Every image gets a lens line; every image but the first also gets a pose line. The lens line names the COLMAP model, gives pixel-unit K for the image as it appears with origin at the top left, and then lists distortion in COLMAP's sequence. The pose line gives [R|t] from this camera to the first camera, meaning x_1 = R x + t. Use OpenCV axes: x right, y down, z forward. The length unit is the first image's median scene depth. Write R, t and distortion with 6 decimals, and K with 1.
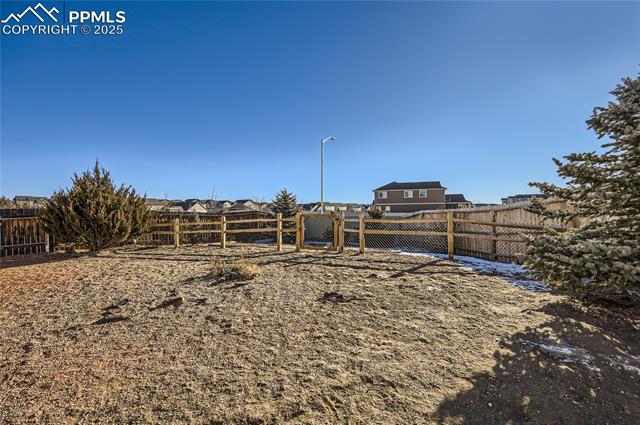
lens RADIAL K [[261.3, 0, 319.6], [0, 261.3, 209.6], [0, 0, 1]] dist [-0.002433, -0.000810]
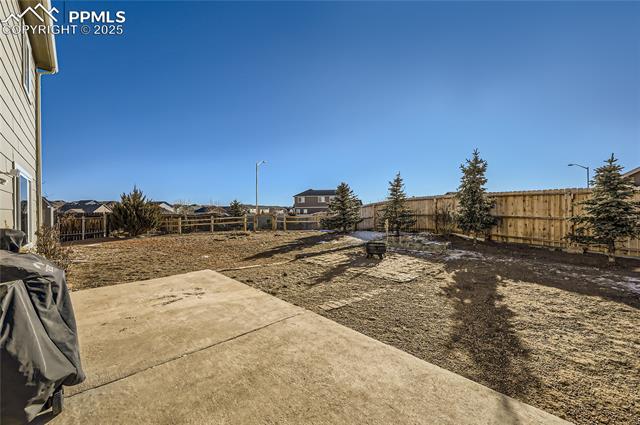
lens RADIAL K [[269.3, 0, 322.5], [0, 269.3, 209.2], [0, 0, 1]] dist [0.000805, 0.000030]
pose [[0.954491, 0.001428, 0.298236, -0.039028], [0.001440, 0.999955, -0.009396, -0.000836], [-0.298236, 0.009398, 0.954446, -0.231874]]
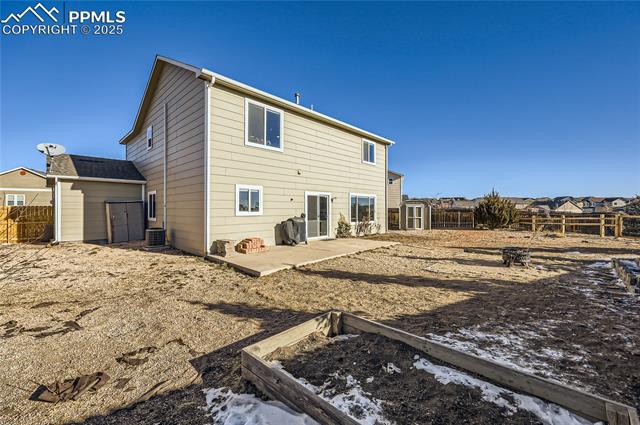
lens RADIAL K [[261.3, 0, 323.0], [0, 261.3, 210.5], [0, 0, 1]] dist [-0.002433, -0.000810]
pose [[0.355676, 0.020358, -0.934387, 0.143696], [-0.009664, 0.999789, 0.018105, -0.004463], [0.934559, 0.002590, 0.355798, -0.234010]]
